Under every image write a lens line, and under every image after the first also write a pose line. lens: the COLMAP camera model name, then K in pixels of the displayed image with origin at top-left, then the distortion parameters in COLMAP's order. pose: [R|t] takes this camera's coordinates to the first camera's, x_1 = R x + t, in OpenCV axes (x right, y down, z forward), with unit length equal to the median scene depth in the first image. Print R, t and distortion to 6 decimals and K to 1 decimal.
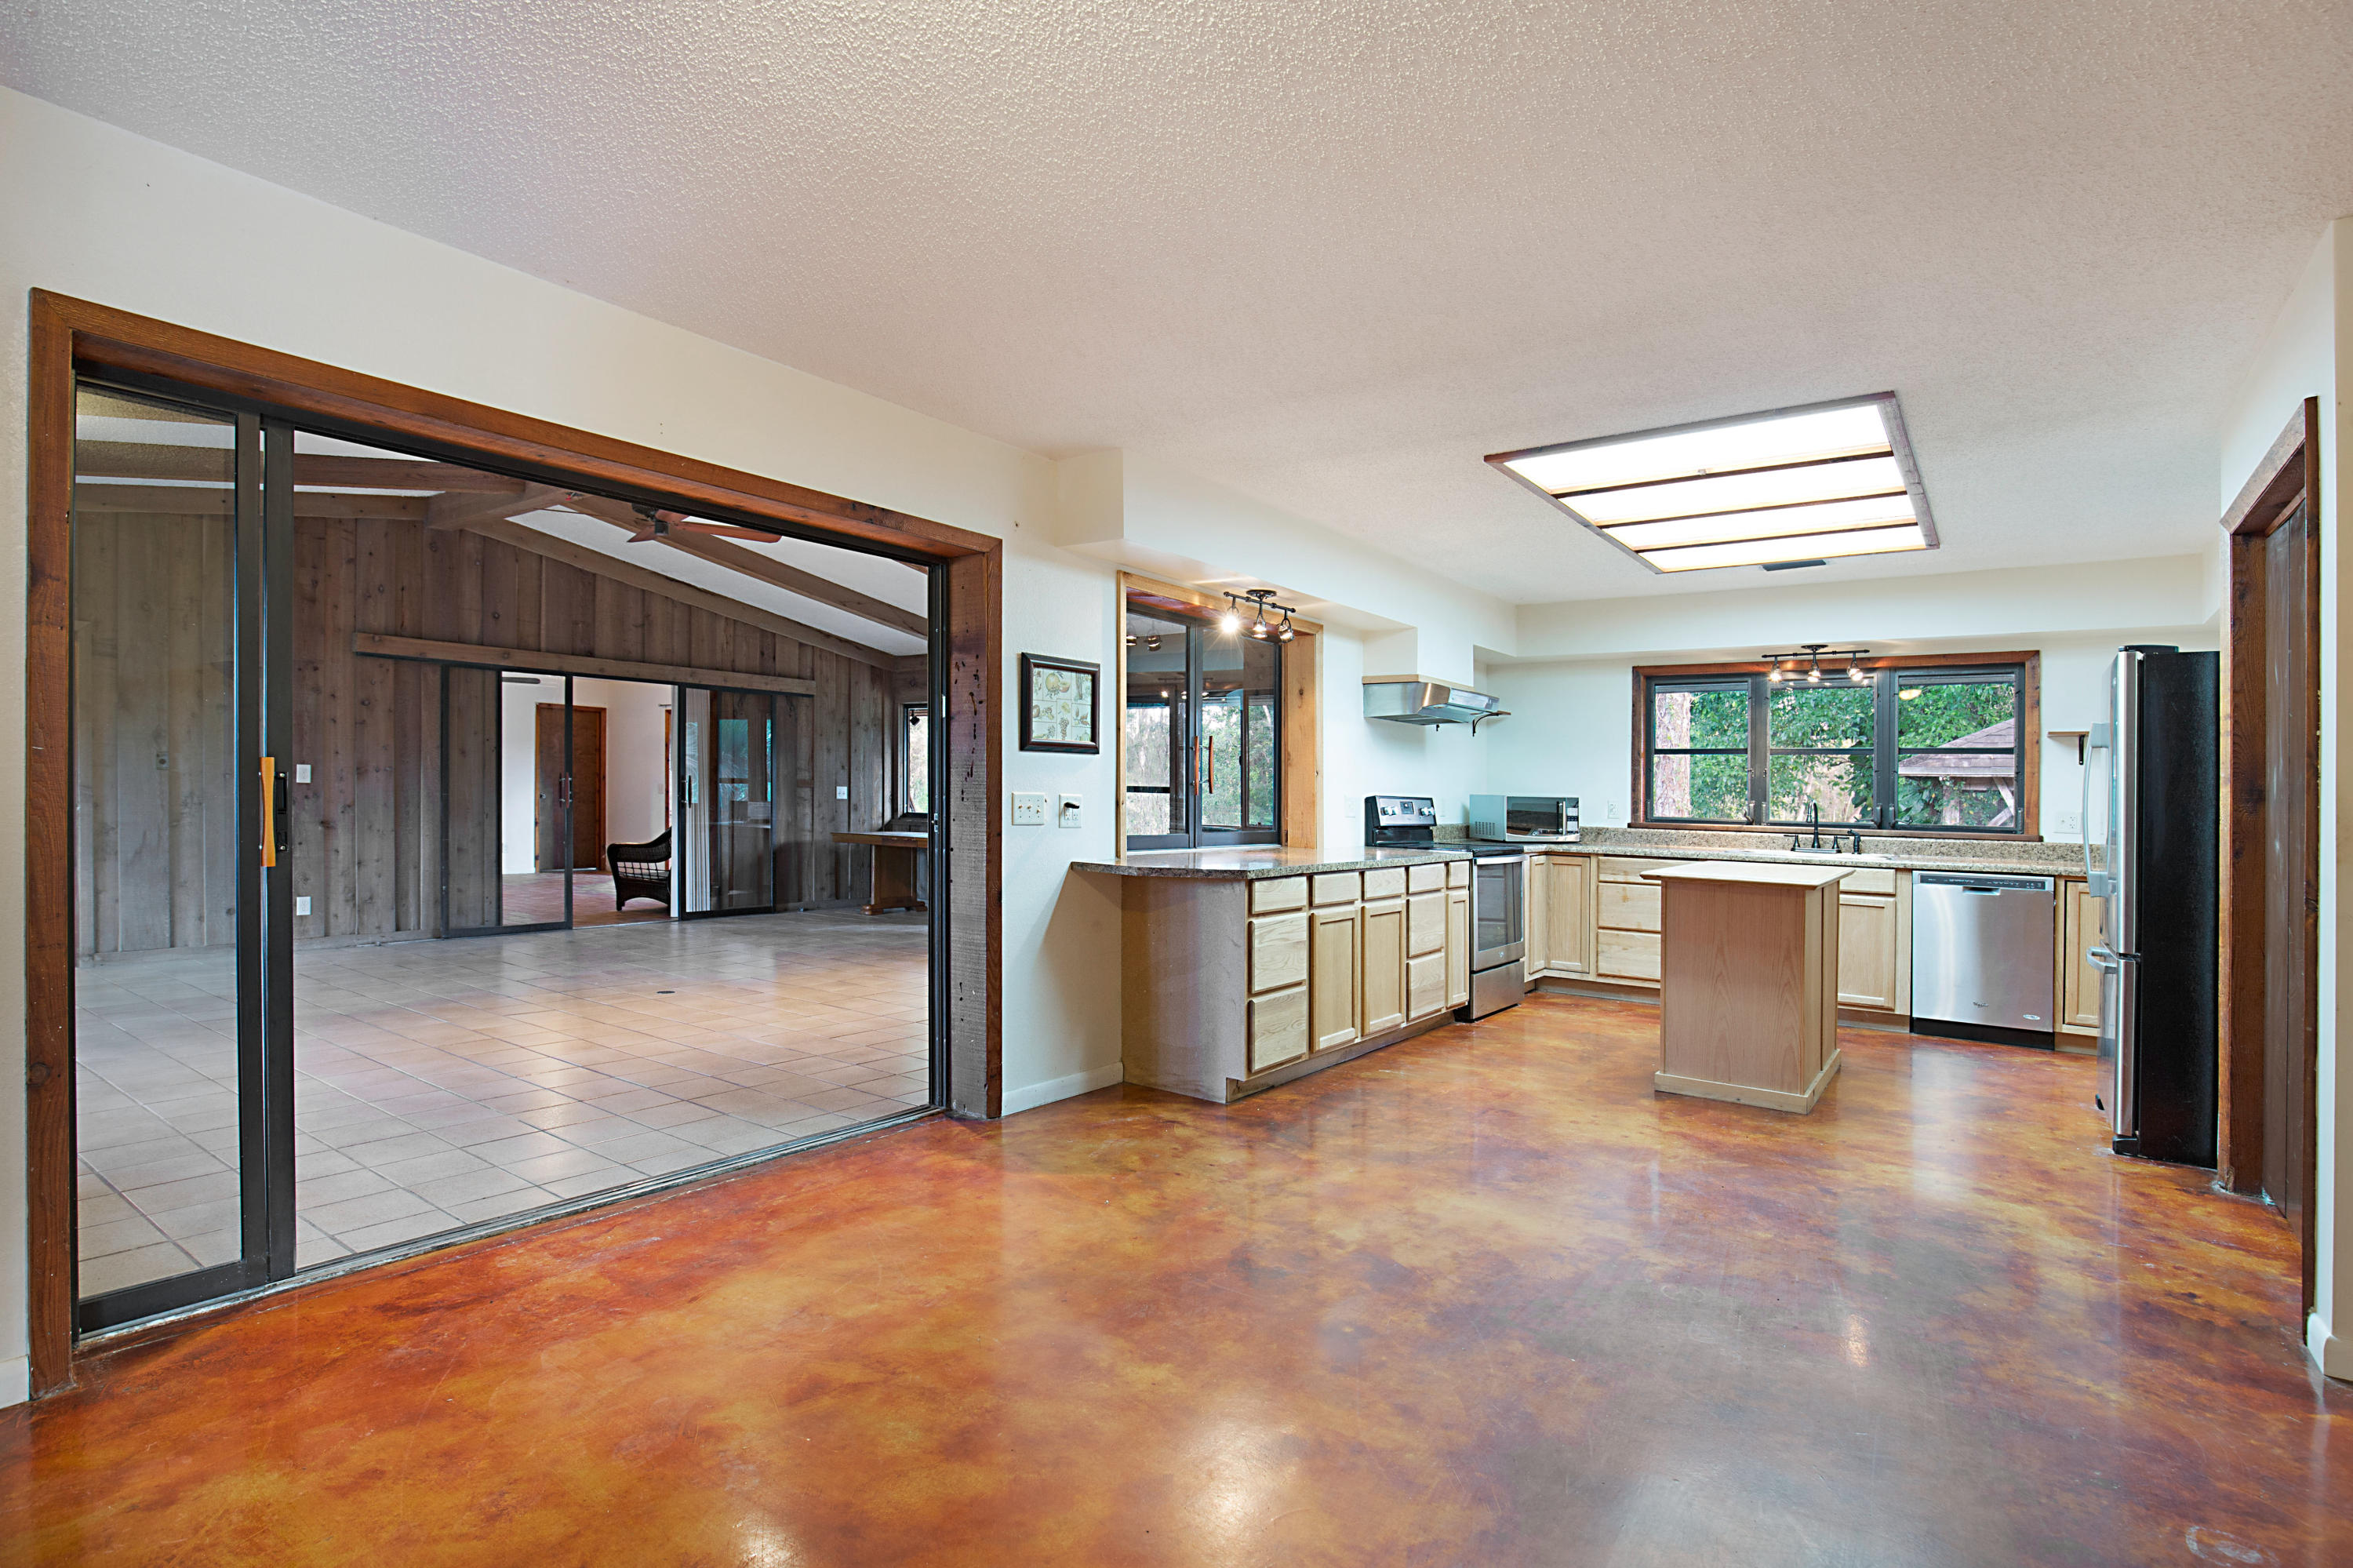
lens RADIAL K [[1140.8, 0, 1183.1], [0, 1140.8, 795.9], [0, 0, 1]] dist [-0.015437, 0.002322]
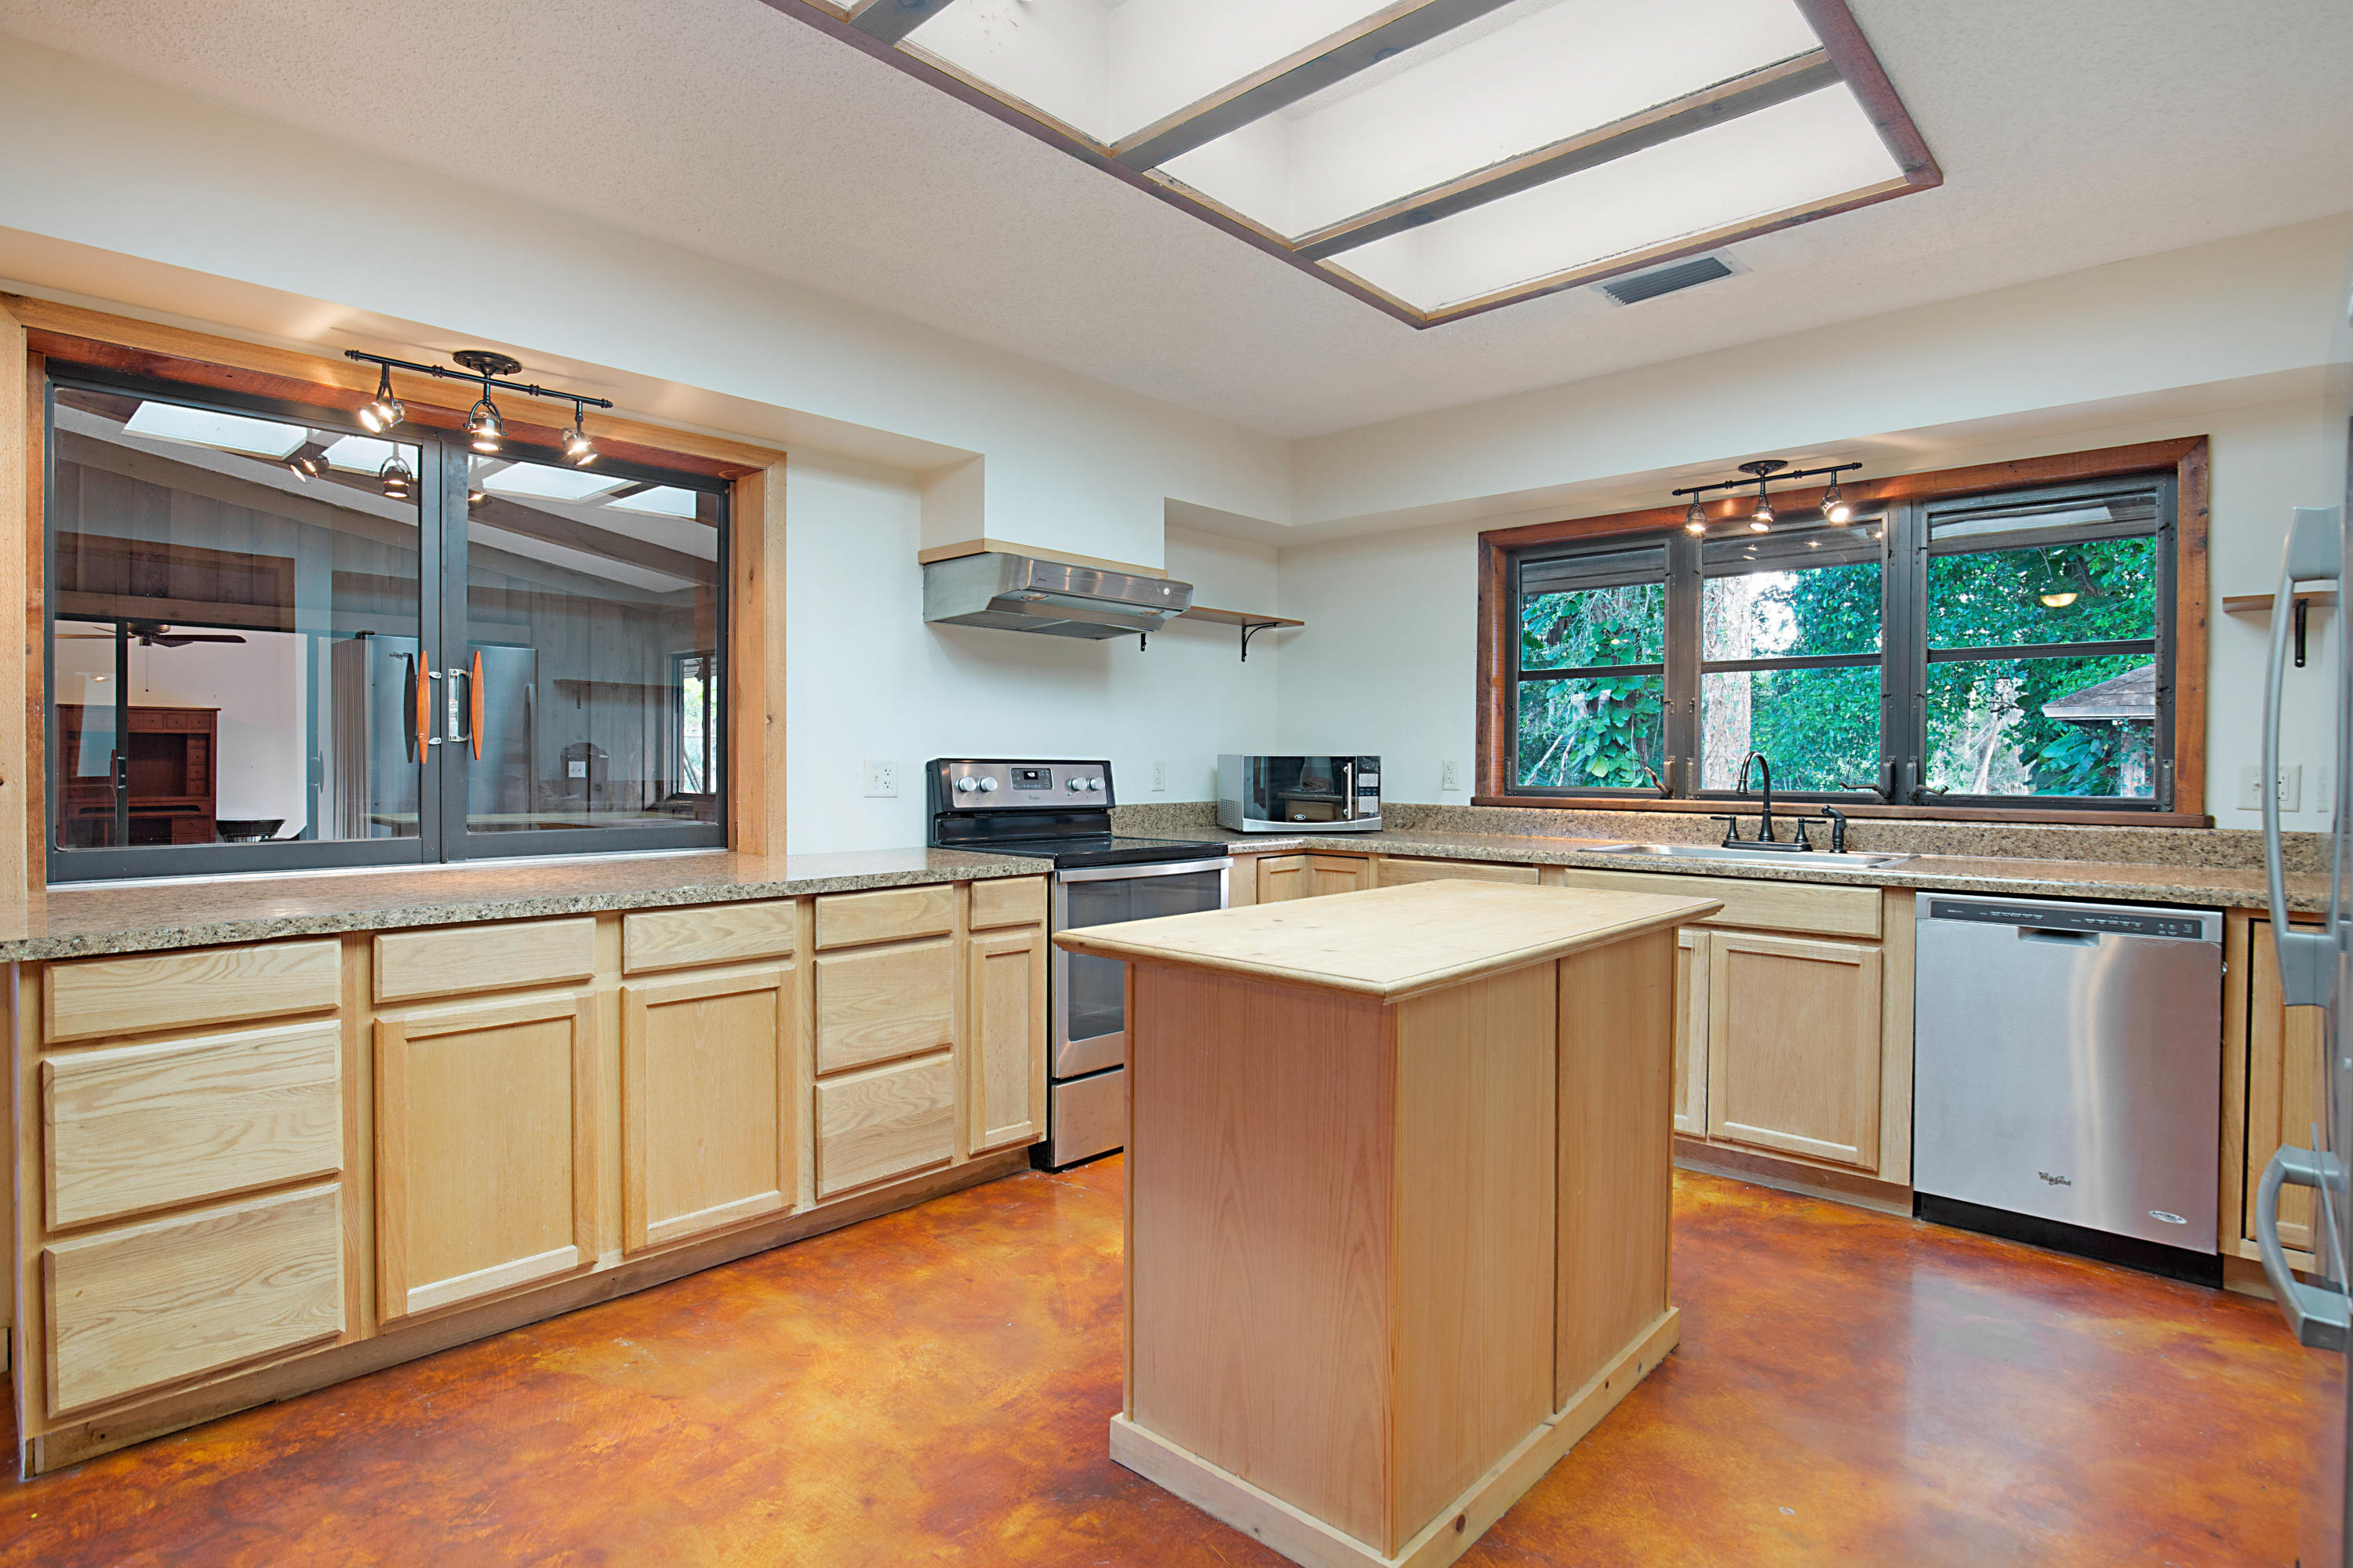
lens RADIAL K [[1195.1, 0, 1165.3], [0, 1195.1, 798.4], [0, 0, 1]] dist [-0.008558, -0.000840]
pose [[0.993132, -0.014317, -0.116122, 0.283597], [0.017310, 0.999542, 0.024809, 0.005566], [0.115713, -0.026649, 0.992925, 0.336937]]
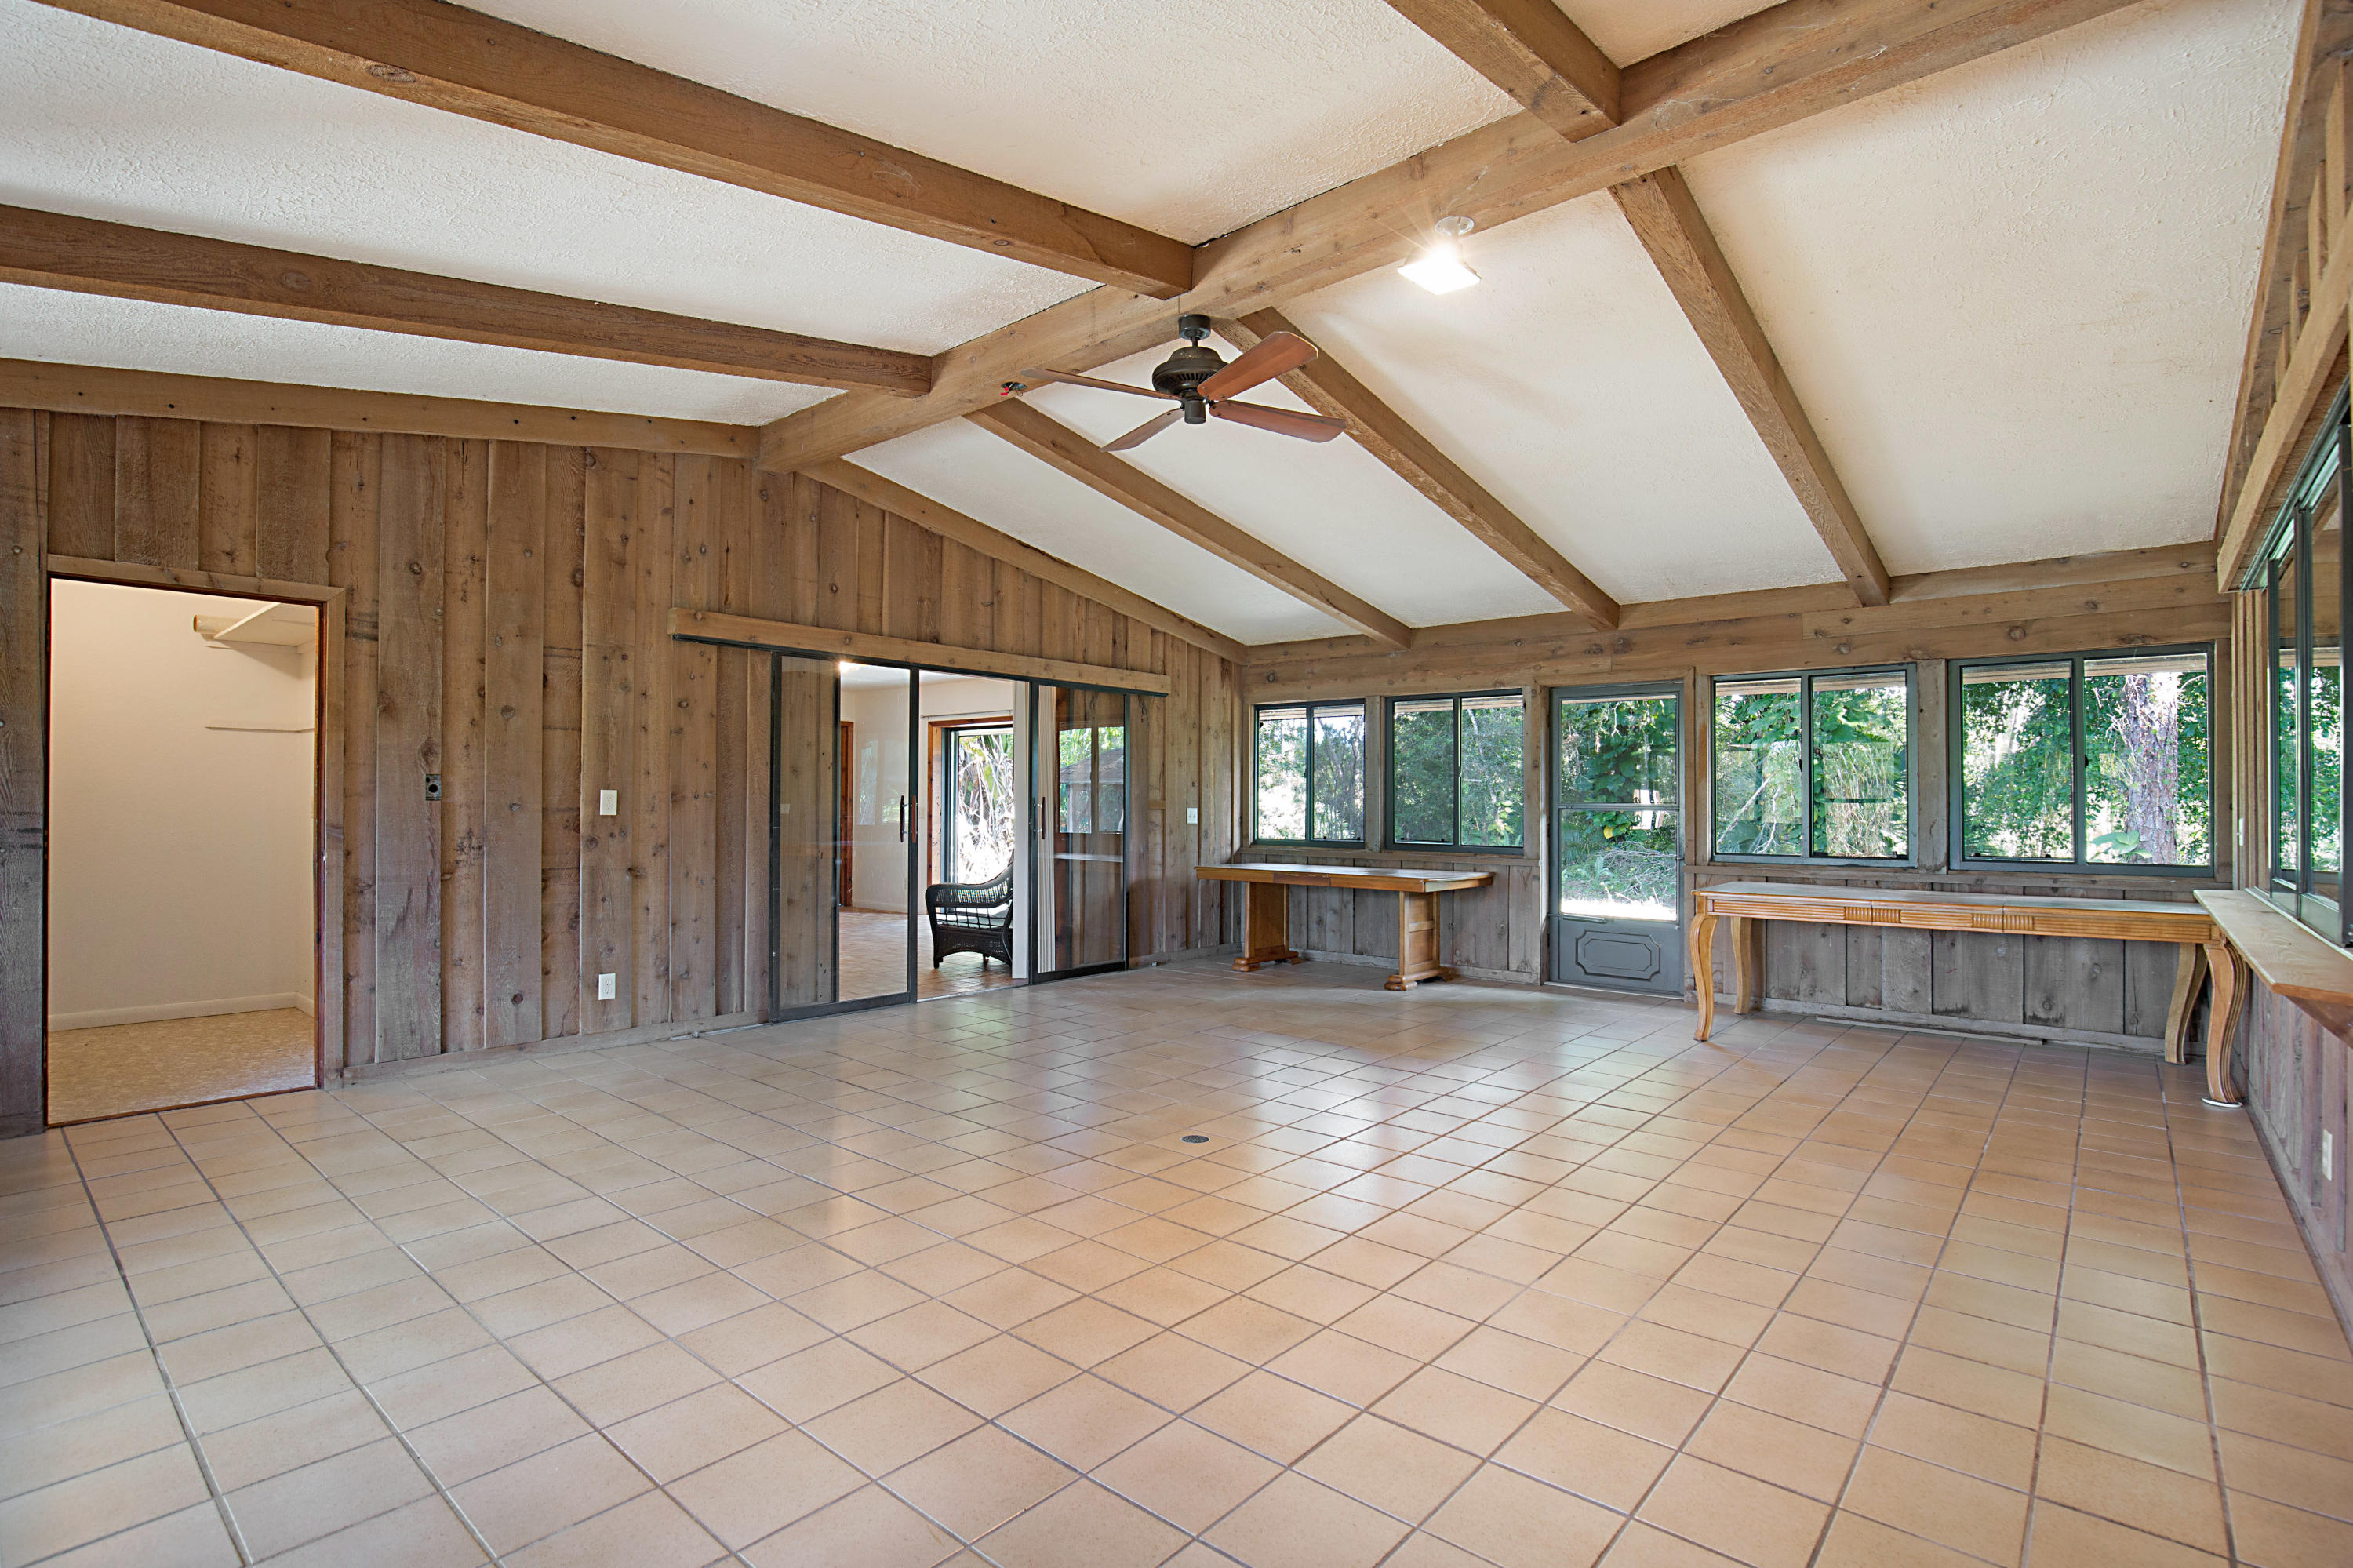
lens RADIAL K [[1091.2, 0, 1180.3], [0, 1091.2, 774.2], [0, 0, 1]] dist [-0.019042, -0.000927]
pose [[0.997243, -0.016550, -0.072336, -0.364426], [0.014181, 0.999350, -0.033137, -0.009677], [0.072837, 0.032020, 0.996830, 0.336940]]
